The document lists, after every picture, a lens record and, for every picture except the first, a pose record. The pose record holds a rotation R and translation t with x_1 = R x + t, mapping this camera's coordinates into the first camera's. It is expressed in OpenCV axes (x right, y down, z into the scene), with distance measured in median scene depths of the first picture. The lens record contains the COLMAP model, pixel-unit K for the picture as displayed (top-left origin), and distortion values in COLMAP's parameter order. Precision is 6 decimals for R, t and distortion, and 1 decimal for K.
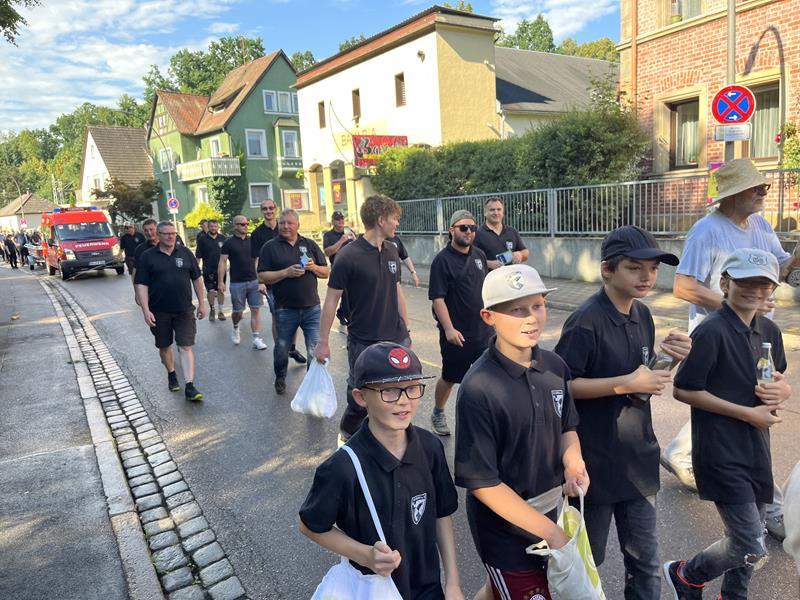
lens RADIAL K [[605.5, 0, 395.6], [0, 605.5, 303.2], [0, 0, 1]] dist [0.069168, -0.097223]
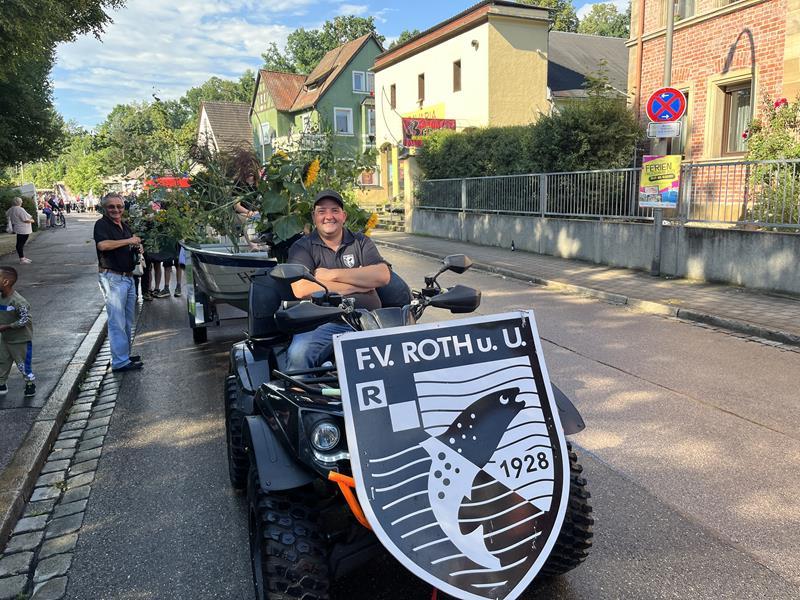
lens RADIAL K [[605.5, 0, 409.6], [0, 605.5, 292.8], [0, 0, 1]] dist [0.069168, -0.097223]
pose [[0.986556, 0.067496, -0.148835, 0.124723], [-0.064564, 0.997614, 0.024448, 0.011618], [0.150130, -0.014510, 0.988560, -0.089559]]
